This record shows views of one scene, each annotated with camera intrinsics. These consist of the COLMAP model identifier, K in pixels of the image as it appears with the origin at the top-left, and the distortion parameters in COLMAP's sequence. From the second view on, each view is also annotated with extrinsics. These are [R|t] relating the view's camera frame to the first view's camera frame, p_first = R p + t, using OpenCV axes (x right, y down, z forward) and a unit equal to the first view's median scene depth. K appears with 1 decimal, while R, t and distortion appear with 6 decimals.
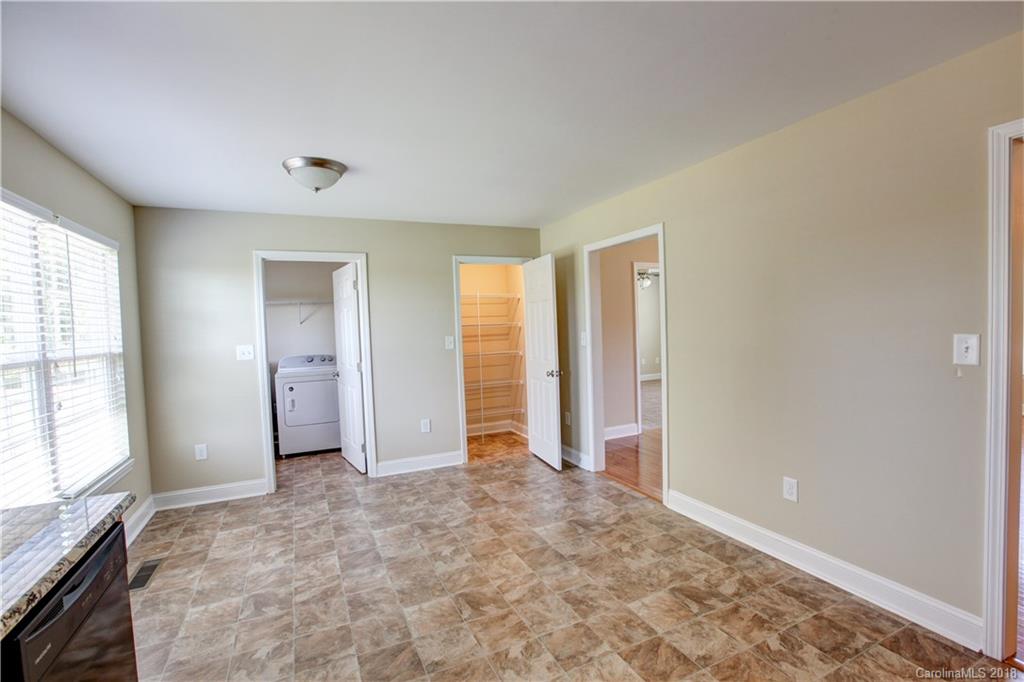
lens RADIAL K [[464.4, 0, 513.8], [0, 464.4, 341.8], [0, 0, 1]] dist [-0.011670, 0.002542]
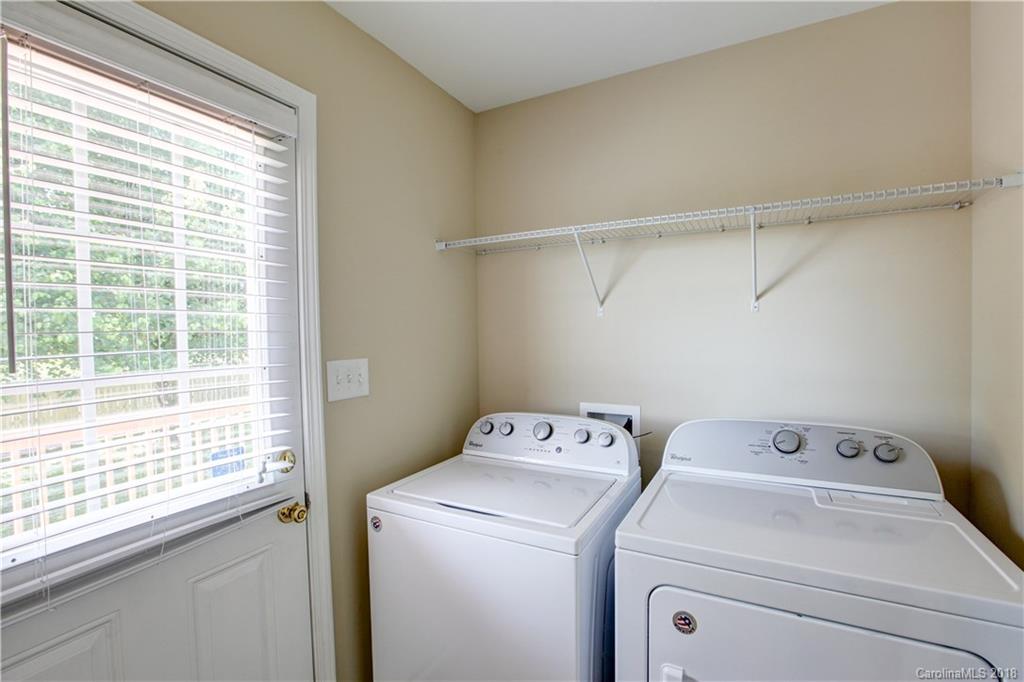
lens RADIAL K [[464.4, 0, 512.0], [0, 464.4, 338.8], [0, 0, 1]] dist [-0.011670, 0.002542]
pose [[0.605280, 0.043130, -0.794843, -0.334157], [-0.038135, 0.998956, 0.025165, -0.016735], [0.795098, 0.015080, 0.606293, 0.732293]]
